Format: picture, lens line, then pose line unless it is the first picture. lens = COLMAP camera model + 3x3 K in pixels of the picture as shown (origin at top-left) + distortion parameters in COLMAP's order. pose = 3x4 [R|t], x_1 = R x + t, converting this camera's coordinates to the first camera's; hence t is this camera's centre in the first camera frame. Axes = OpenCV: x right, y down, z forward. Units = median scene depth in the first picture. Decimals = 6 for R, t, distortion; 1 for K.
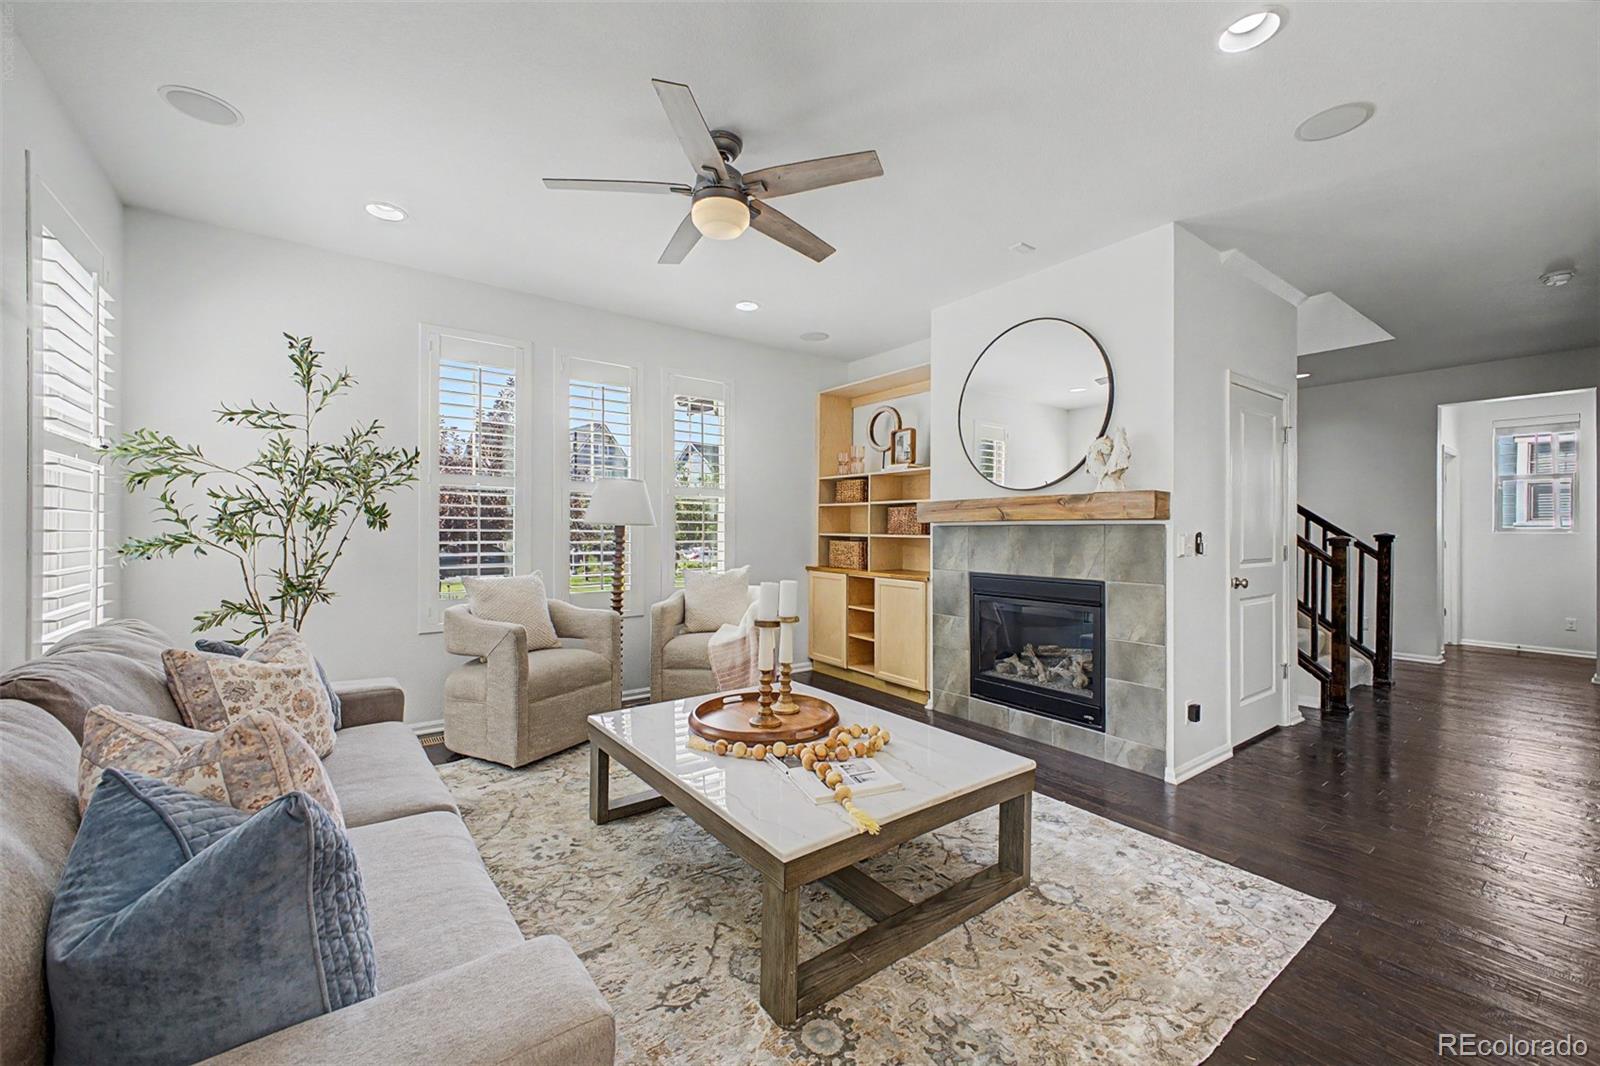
lens RADIAL K [[632.8, 0, 805.0], [0, 632.8, 534.3], [0, 0, 1]] dist [0.016838, -0.002394]
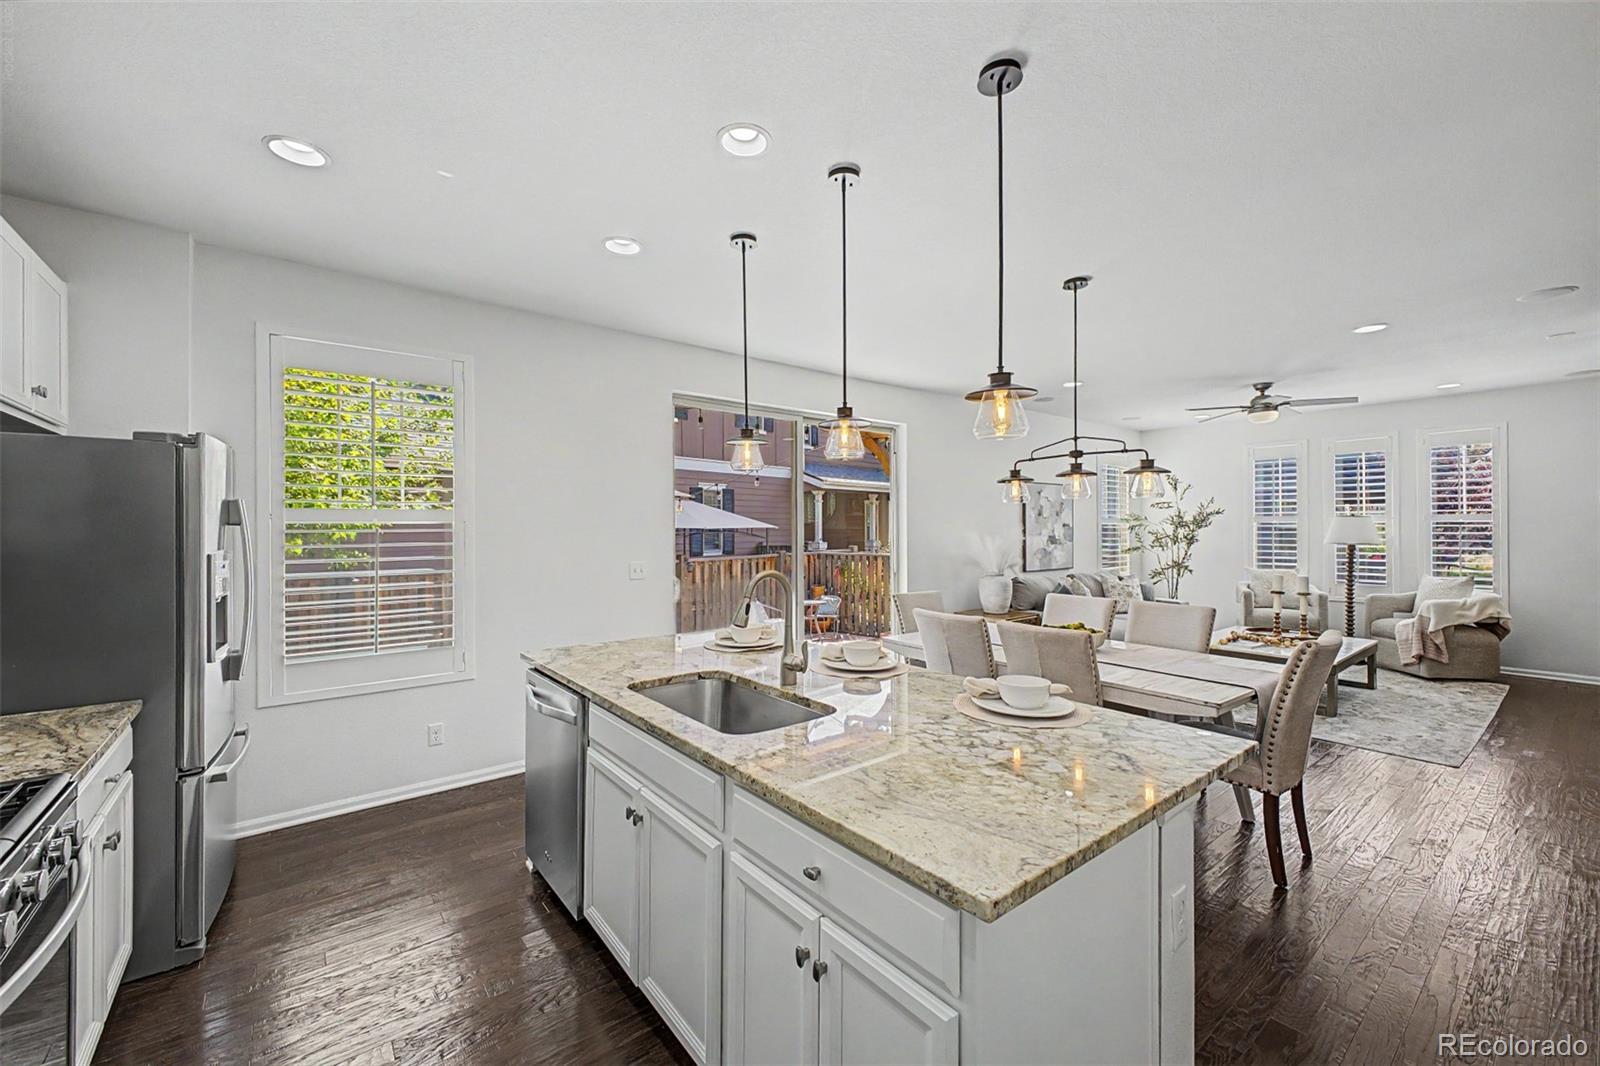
lens RADIAL K [[632.8, 0, 804.8], [0, 632.8, 529.7], [0, 0, 1]] dist [0.016838, -0.002394]
pose [[0.030209, -0.001415, -0.999543, 1.339436], [-0.000111, 0.999999, -0.001419, -0.048367], [0.999544, 0.000153, 0.030208, -0.469803]]
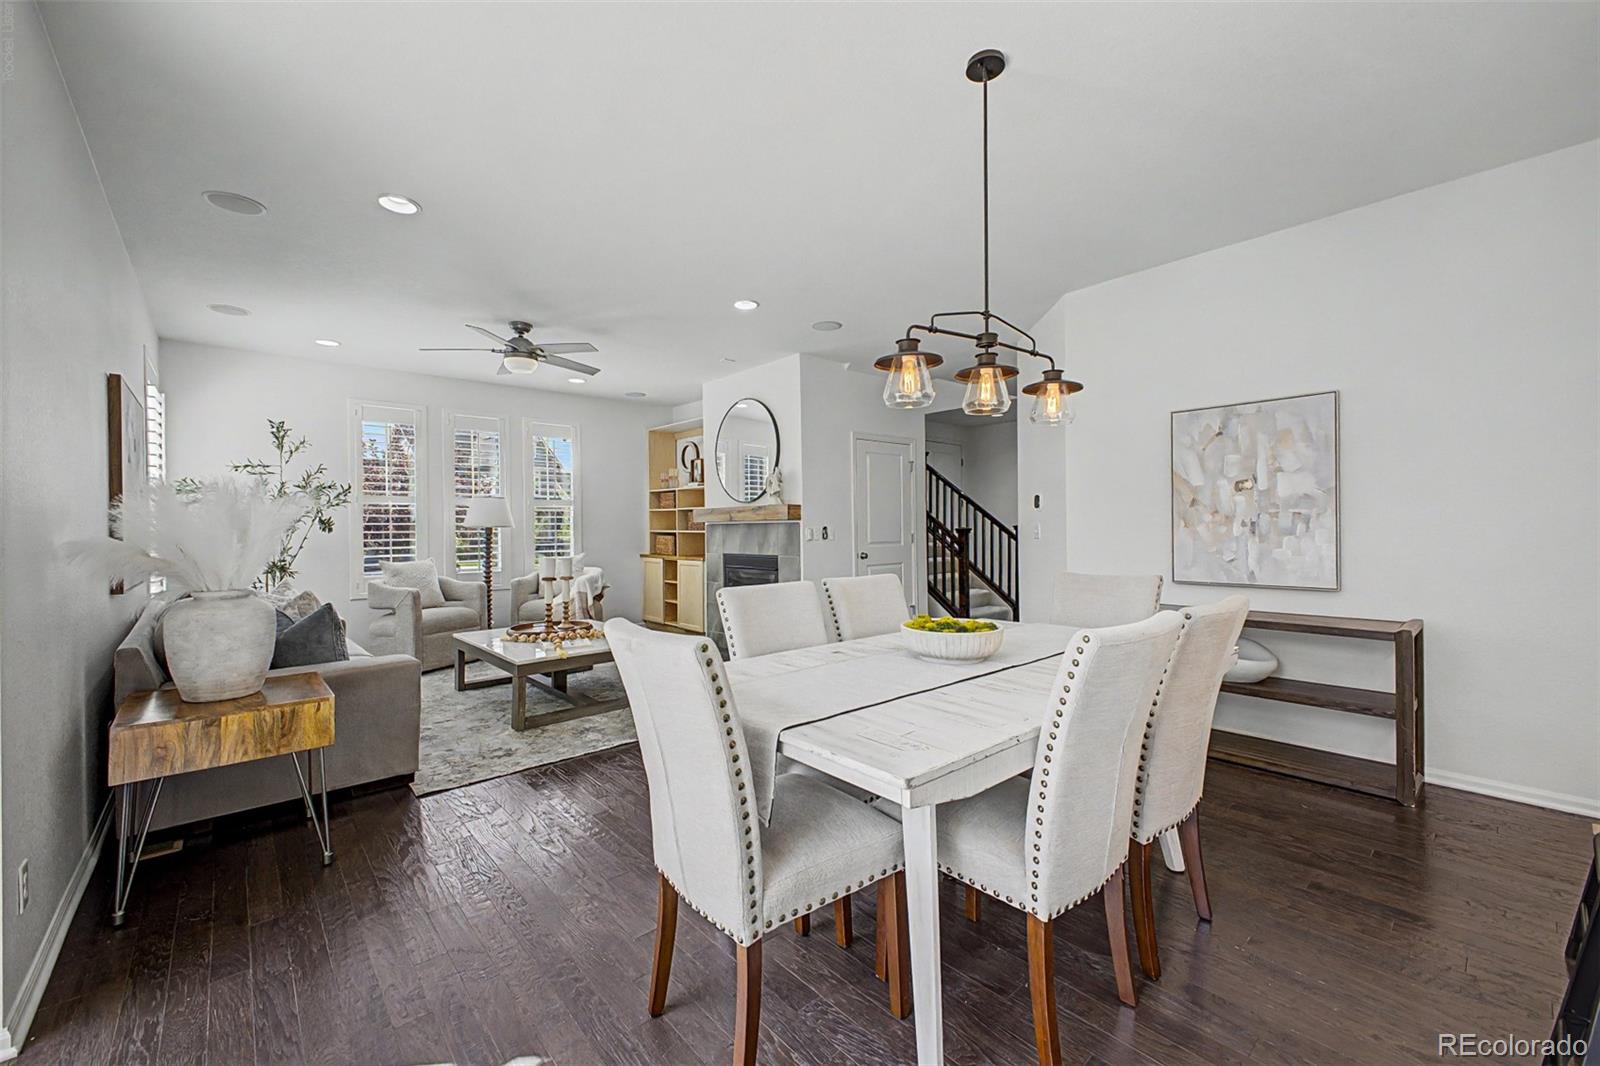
lens RADIAL K [[632.8, 0, 800.3], [0, 632.8, 529.2], [0, 0, 1]] dist [0.016838, -0.002394]
pose [[0.996339, -0.015323, 0.084103, 0.329576], [0.015471, 0.999880, -0.001108, 0.003764], [-0.084076, 0.002405, 0.996456, -0.591164]]
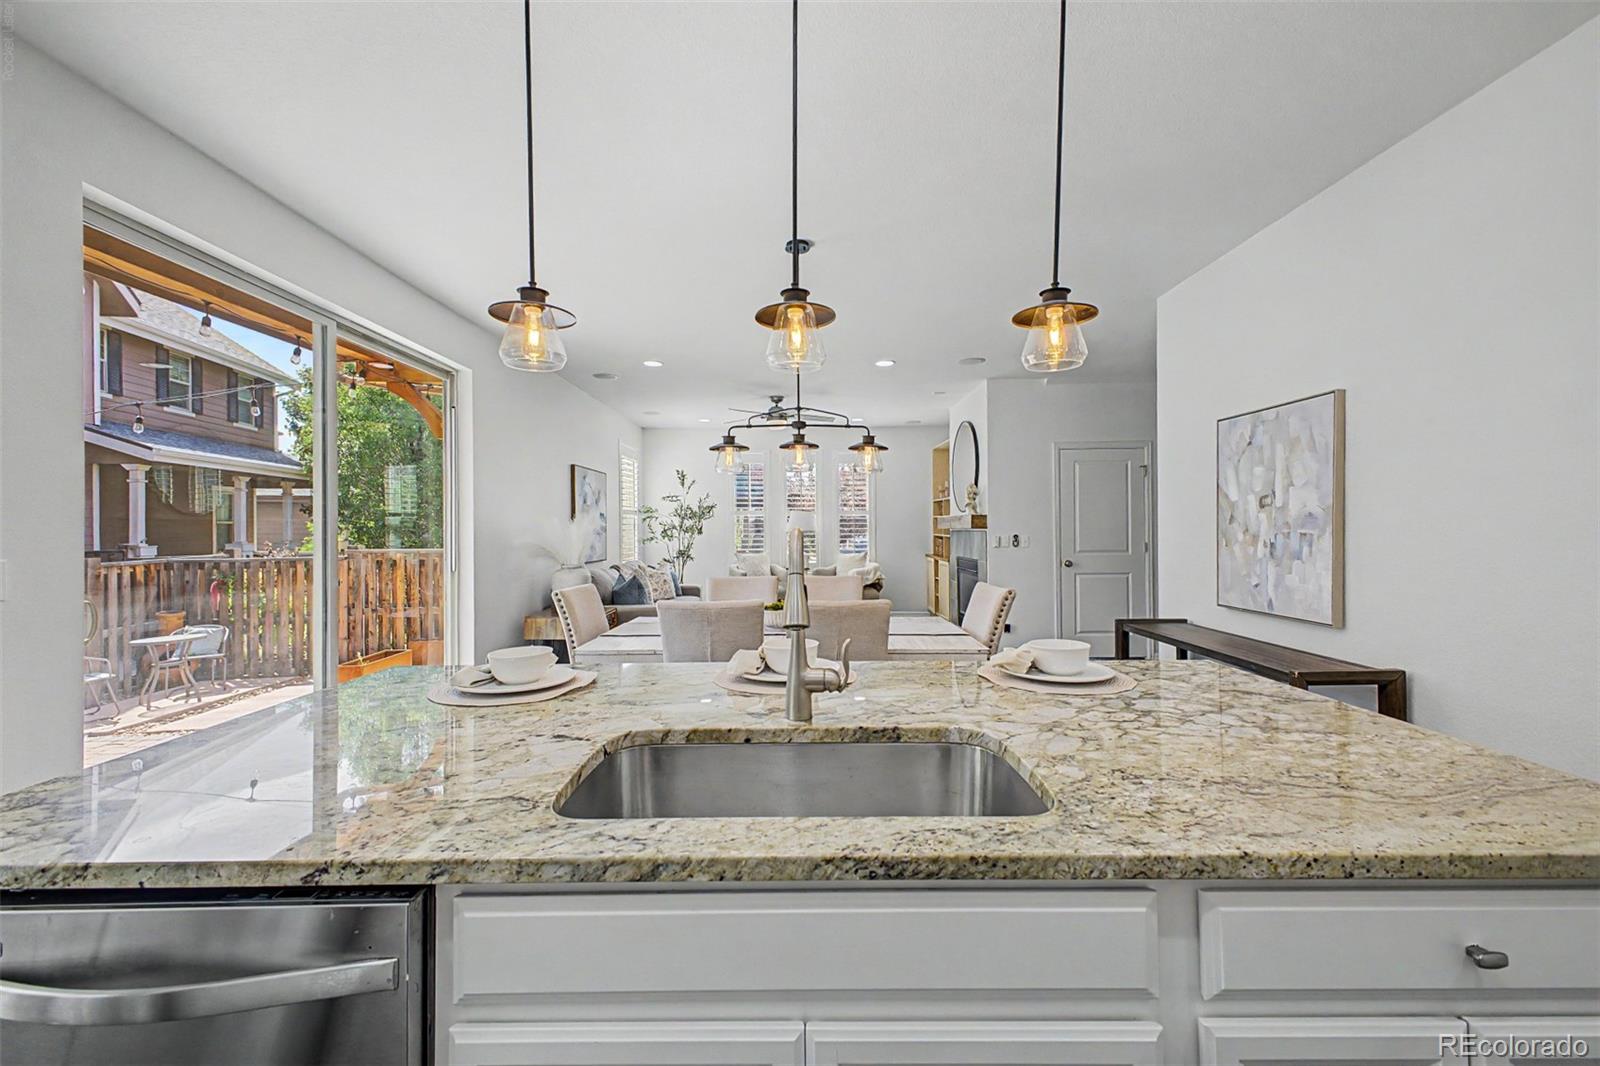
lens RADIAL K [[632.8, 0, 798.7], [0, 632.8, 523.5], [0, 0, 1]] dist [0.016838, -0.002394]
pose [[0.799408, -0.012665, -0.600654, 1.000090], [0.006355, 0.999900, -0.012625, -0.014010], [0.600754, 0.006275, 0.799409, -0.725984]]
